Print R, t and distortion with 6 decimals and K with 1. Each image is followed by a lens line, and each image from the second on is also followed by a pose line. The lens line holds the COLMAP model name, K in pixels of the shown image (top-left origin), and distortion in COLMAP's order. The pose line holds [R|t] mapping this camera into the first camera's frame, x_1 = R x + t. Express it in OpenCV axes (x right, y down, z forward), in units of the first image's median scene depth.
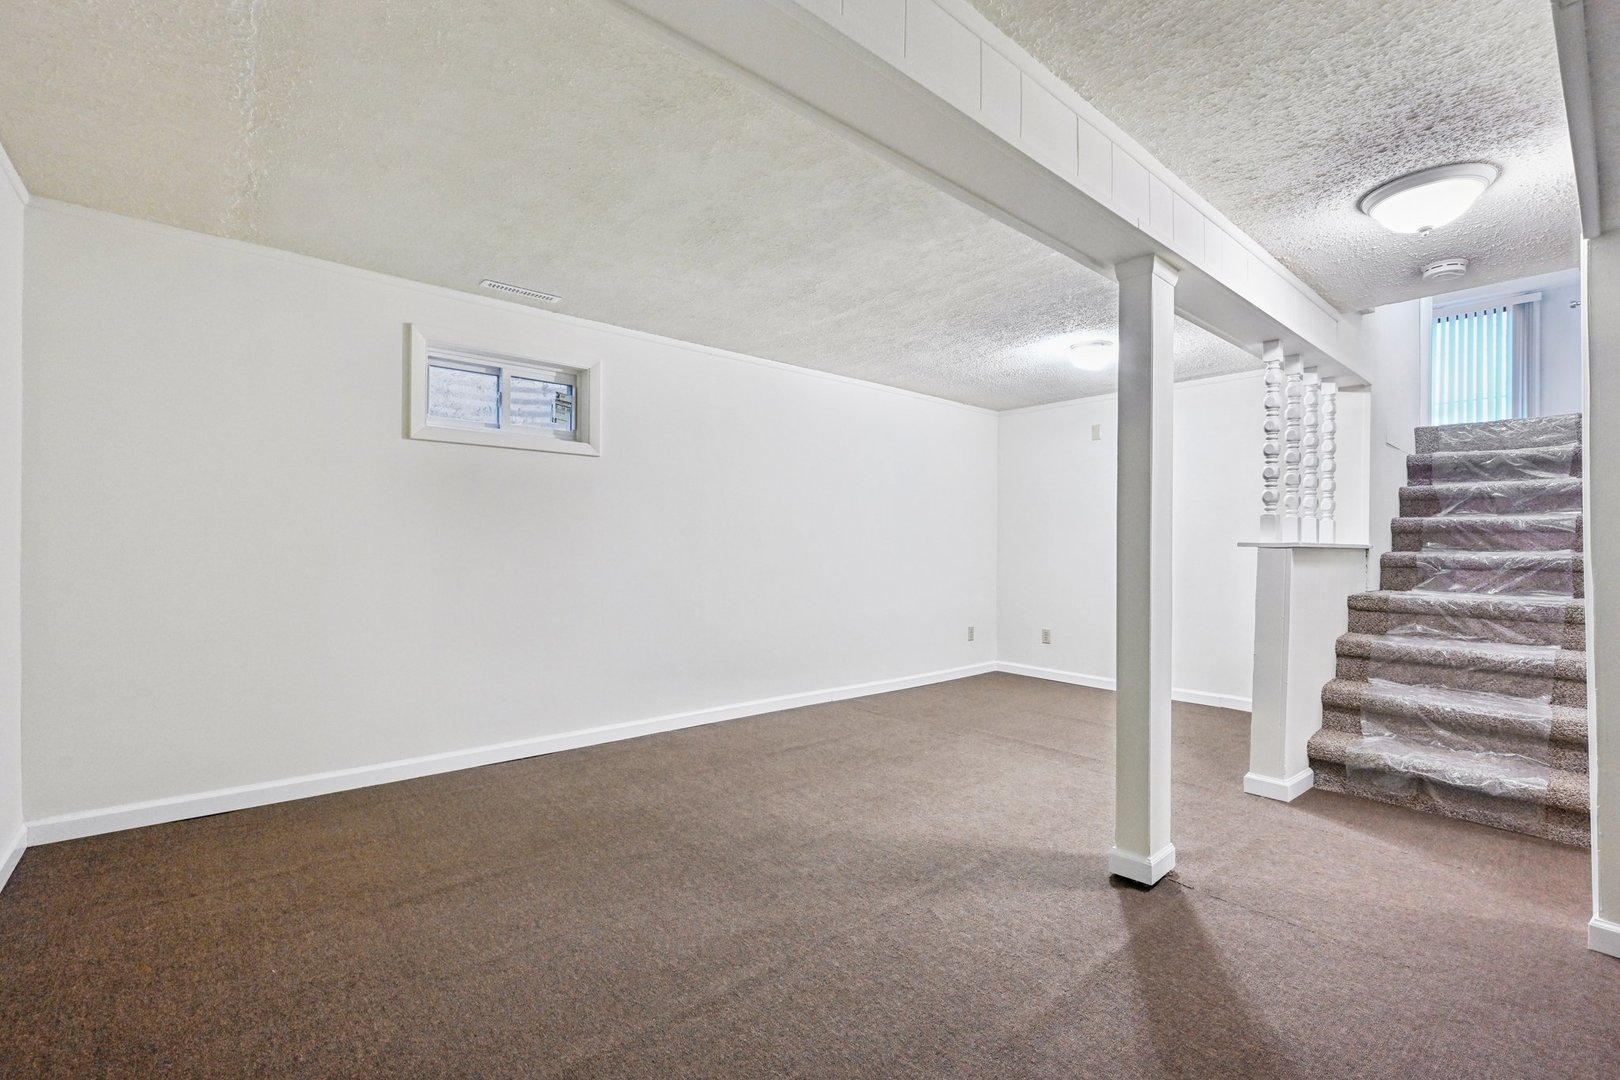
lens RADIAL K [[689.2, 0, 805.5], [0, 689.2, 548.5], [0, 0, 1]] dist [0.007832, -0.003126]
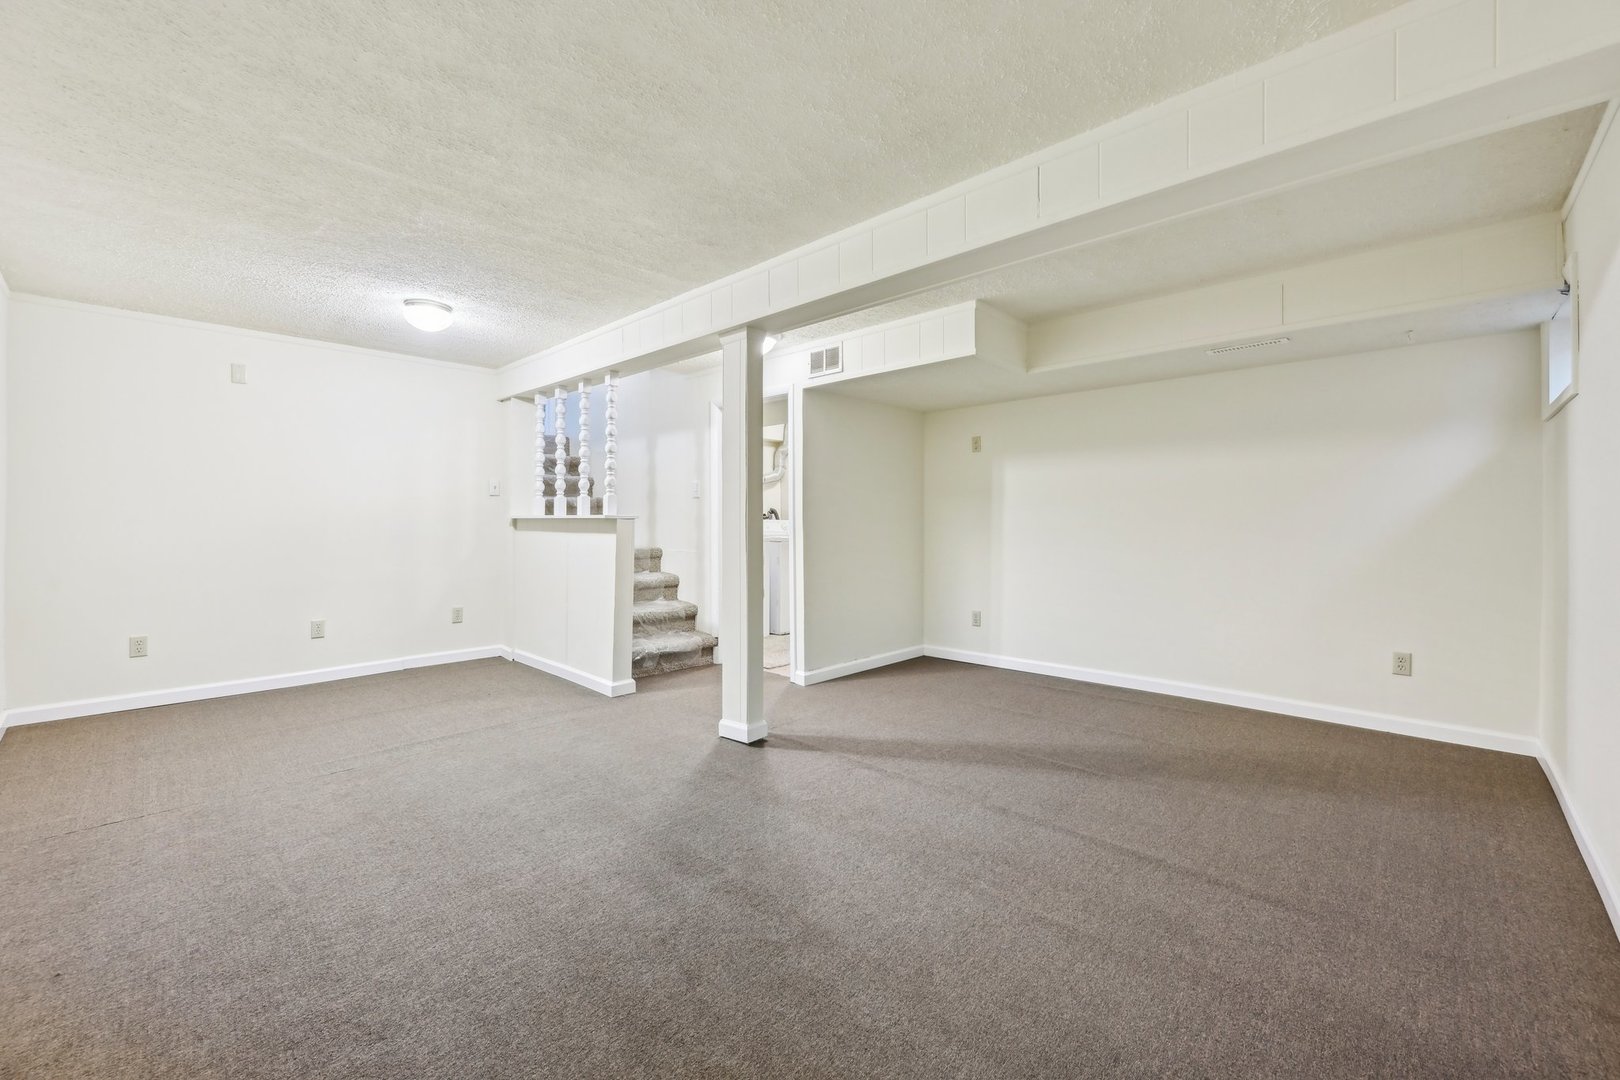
lens RADIAL K [[650.4, 0, 810.0], [0, 650.4, 523.3], [0, 0, 1]] dist [0.002823, -0.000507]
pose [[-0.082220, -0.014874, 0.996503, -0.700225], [0.001666, 0.999885, 0.015062, -0.011613], [-0.996613, 0.002898, -0.082186, 0.738797]]
